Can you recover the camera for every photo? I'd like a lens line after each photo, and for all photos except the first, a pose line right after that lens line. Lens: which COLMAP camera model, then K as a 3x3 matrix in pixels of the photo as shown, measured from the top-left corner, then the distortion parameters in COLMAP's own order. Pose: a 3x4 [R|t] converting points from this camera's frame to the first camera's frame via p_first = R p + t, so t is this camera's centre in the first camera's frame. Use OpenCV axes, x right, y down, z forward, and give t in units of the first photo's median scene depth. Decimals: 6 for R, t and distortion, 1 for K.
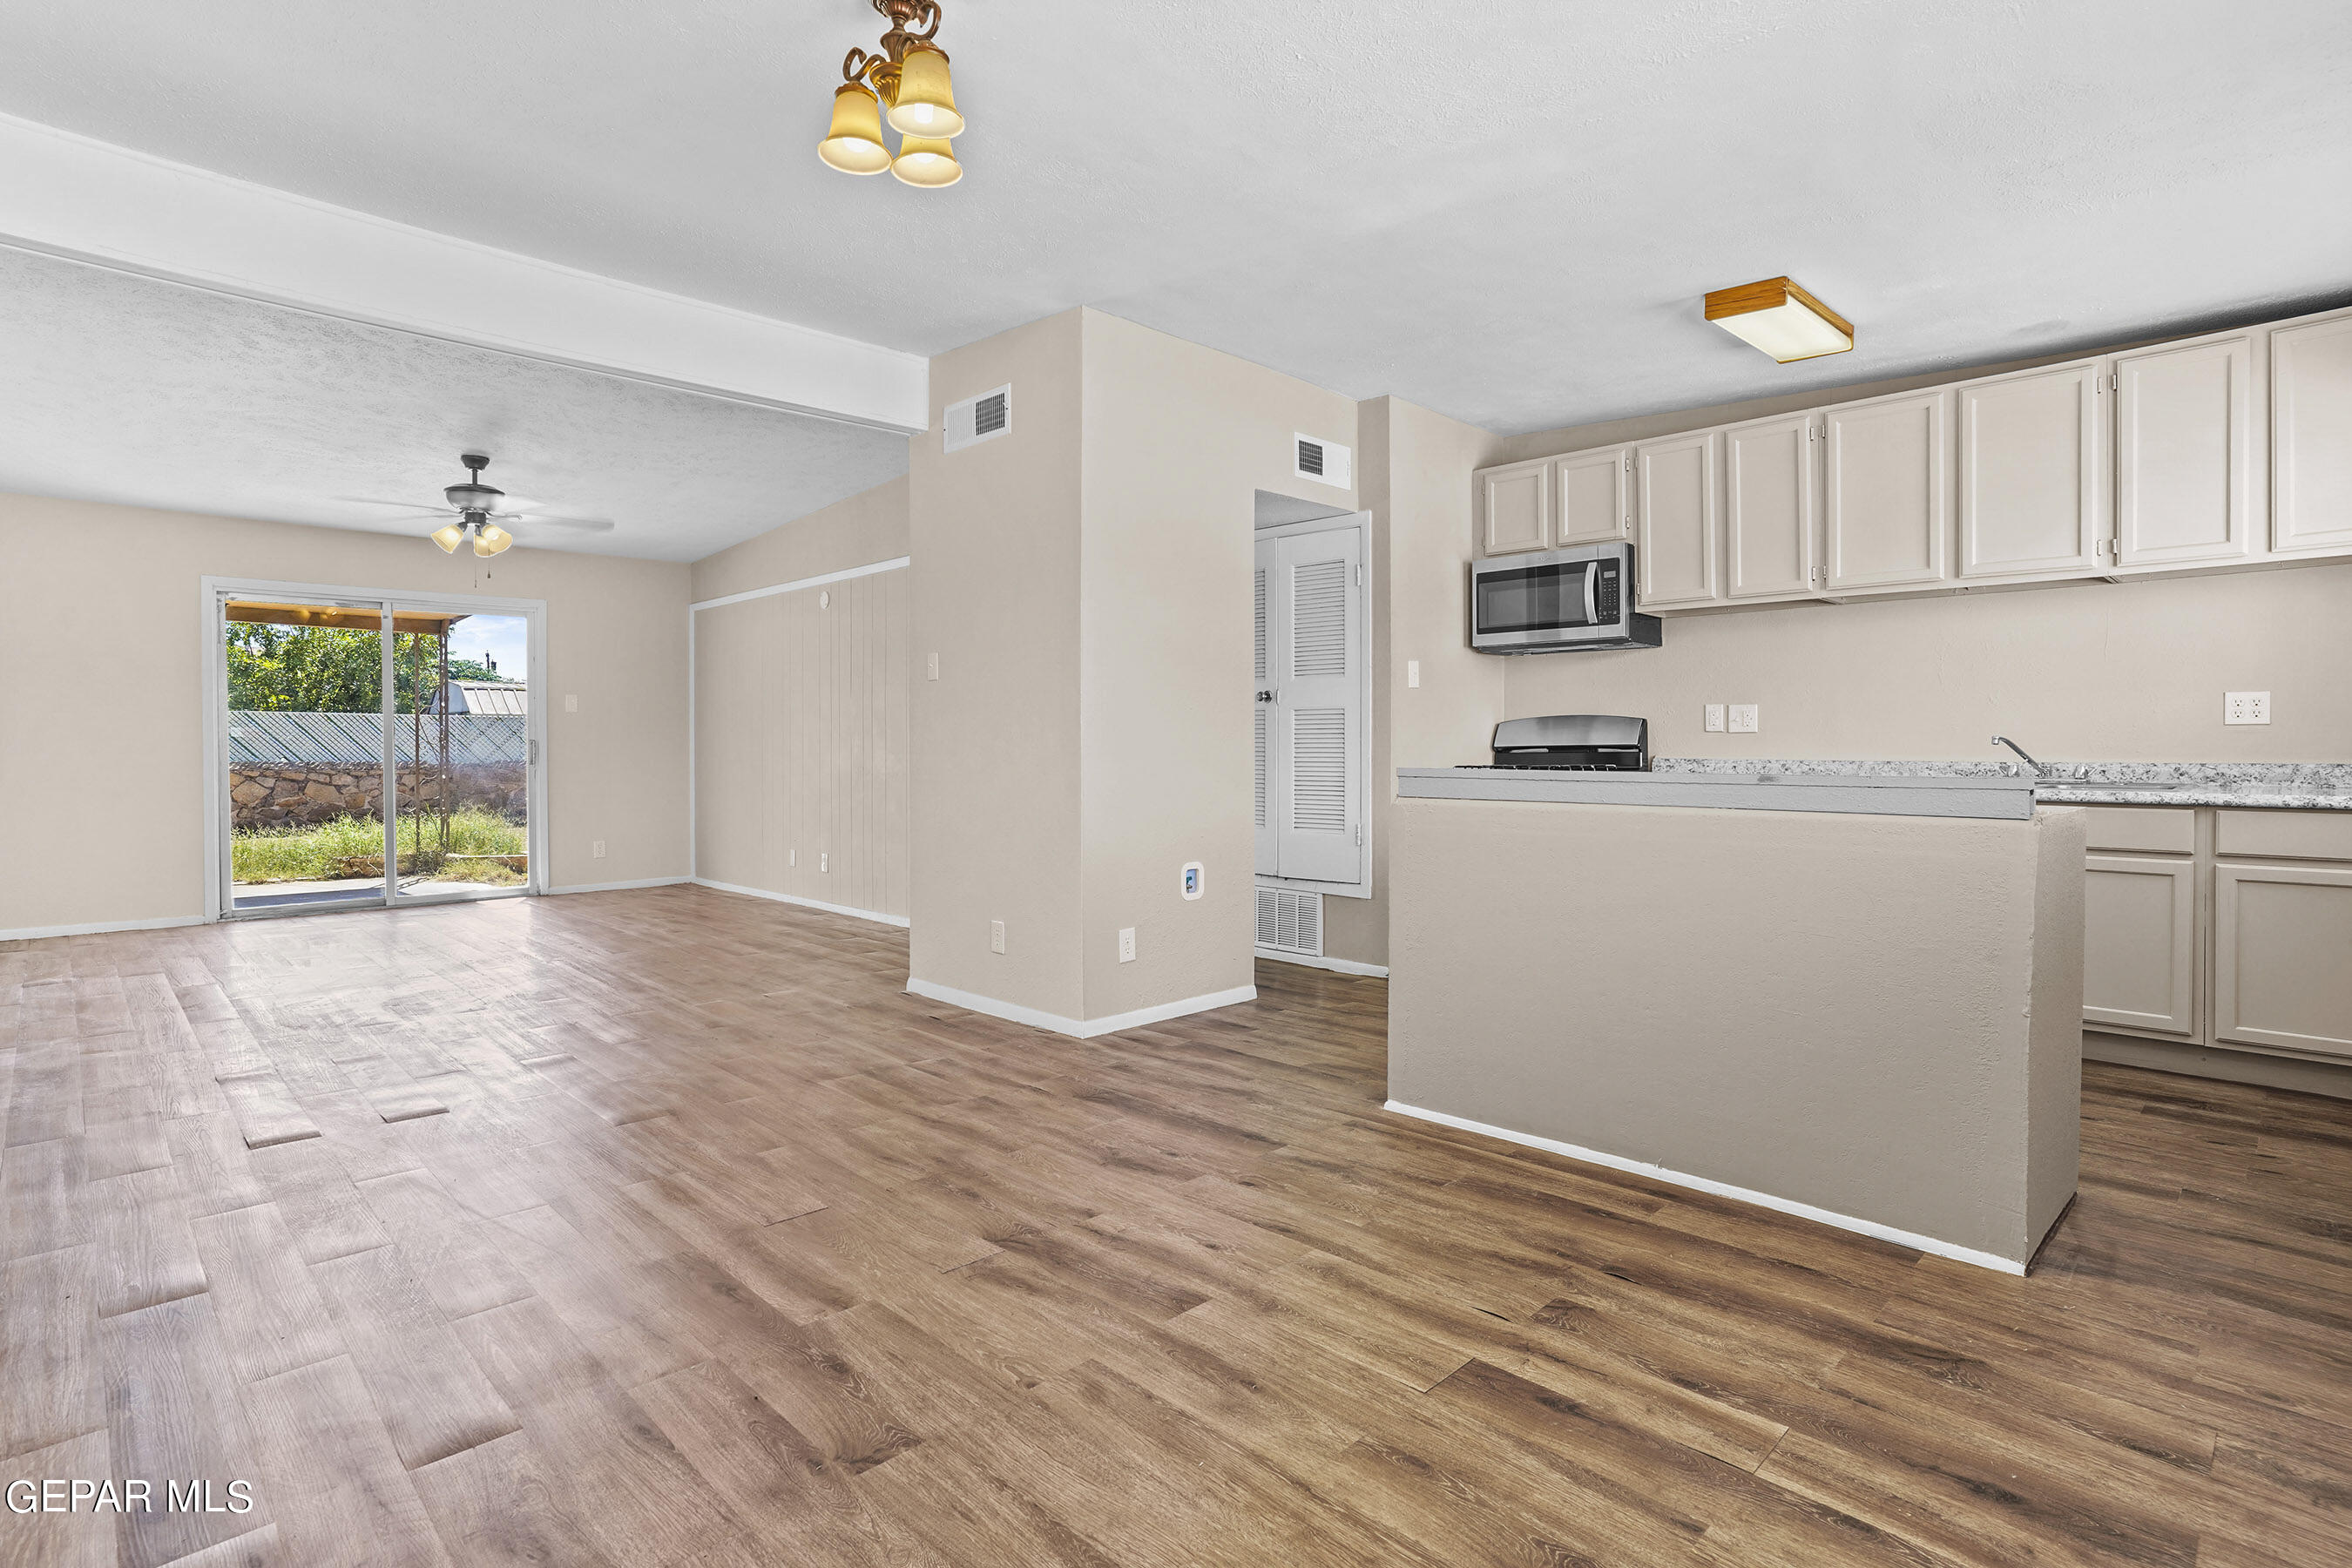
lens RADIAL K [[1153.1, 0, 1171.6], [0, 1153.1, 730.2], [0, 0, 1]] dist [-0.033553, 0.006371]
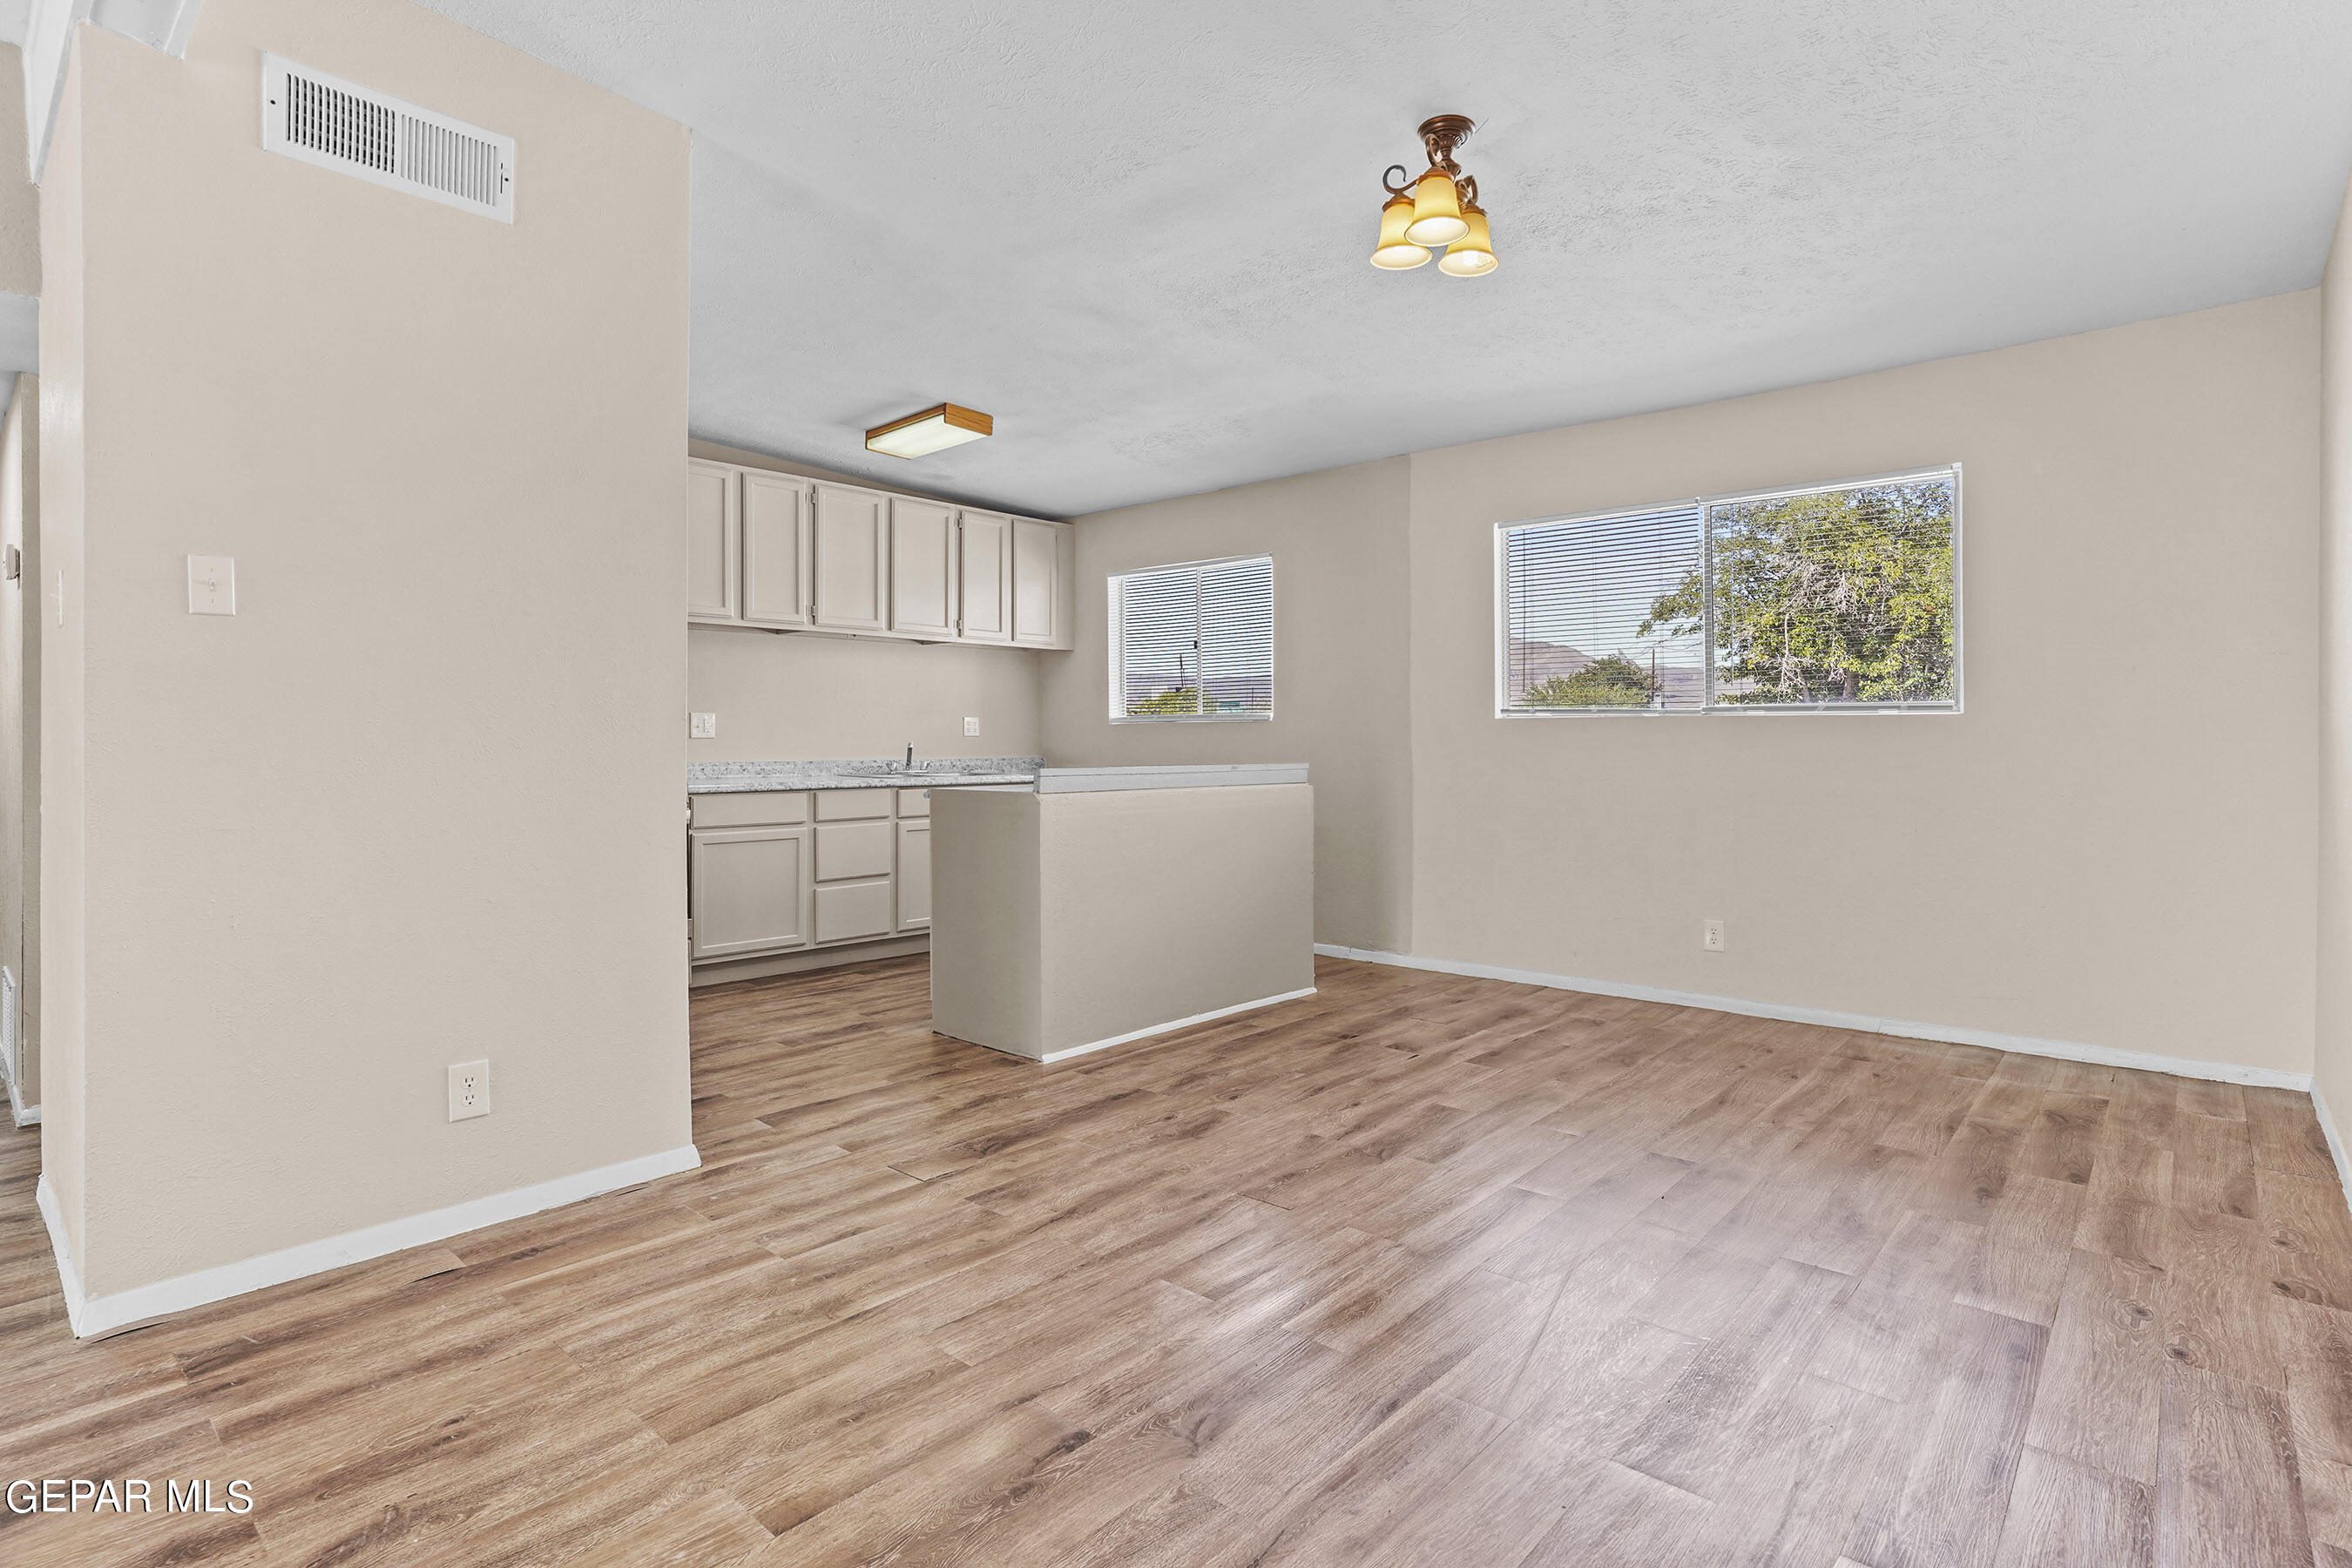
lens RADIAL K [[1153.1, 0, 1181.4], [0, 1153.1, 771.3], [0, 0, 1]] dist [-0.033553, 0.006371]
pose [[-0.062903, -0.018008, 0.997857, -1.027103], [-0.017236, 0.999708, 0.016955, 0.014813], [-0.997871, -0.016132, -0.063195, 0.991071]]
